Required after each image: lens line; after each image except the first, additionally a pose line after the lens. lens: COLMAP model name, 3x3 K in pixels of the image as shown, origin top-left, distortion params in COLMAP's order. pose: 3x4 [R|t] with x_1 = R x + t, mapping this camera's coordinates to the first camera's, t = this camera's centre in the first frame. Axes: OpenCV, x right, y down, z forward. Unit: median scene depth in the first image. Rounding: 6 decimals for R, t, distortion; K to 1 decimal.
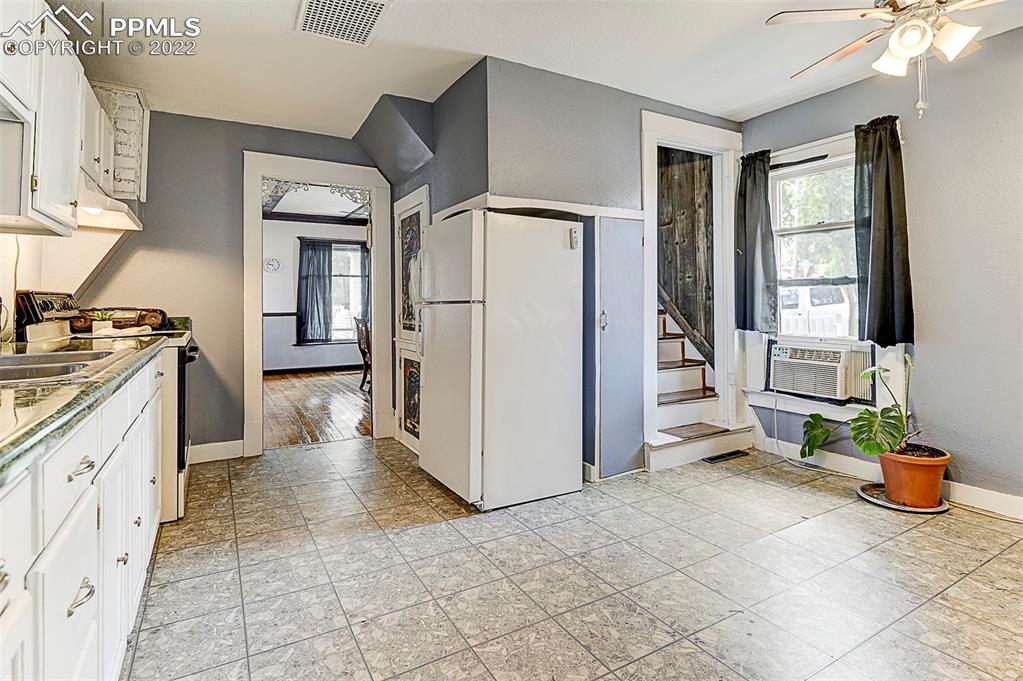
lens RADIAL K [[506.3, 0, 510.3], [0, 506.3, 292.1], [0, 0, 1]] dist [-0.026151, -0.000615]
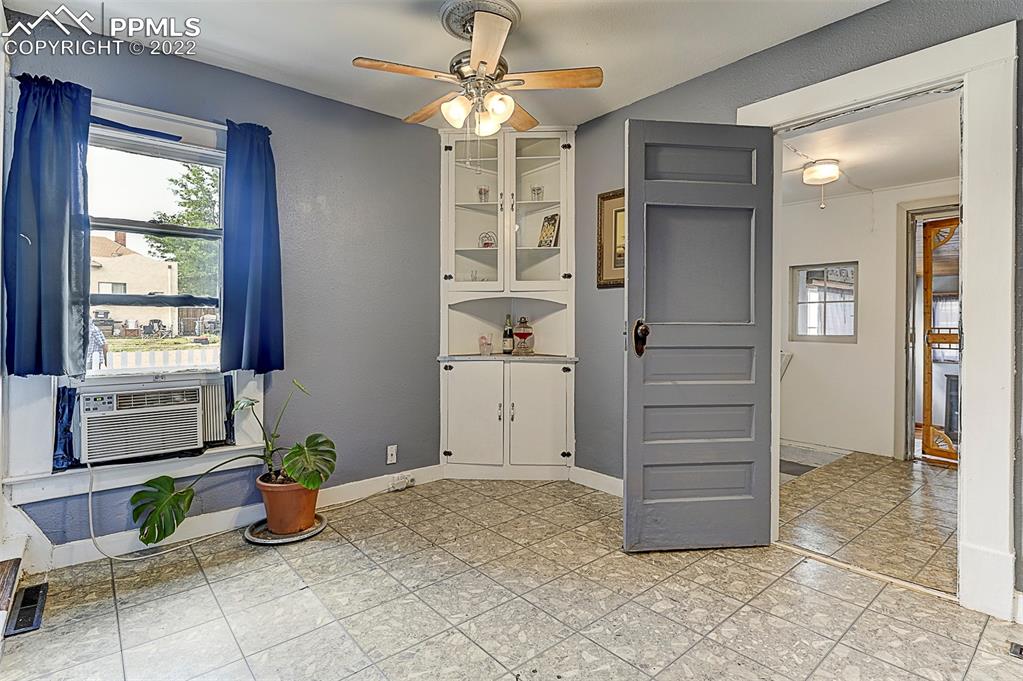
lens RADIAL K [[510.3, 0, 512.0], [0, 510.3, 325.8], [0, 0, 1]] dist [-0.002592, -0.000363]
pose [[-0.172247, -0.002279, 0.985051, -0.237766], [-0.014126, 0.999900, -0.000157, 0.010470], [-0.984952, -0.013941, -0.172262, 0.642053]]
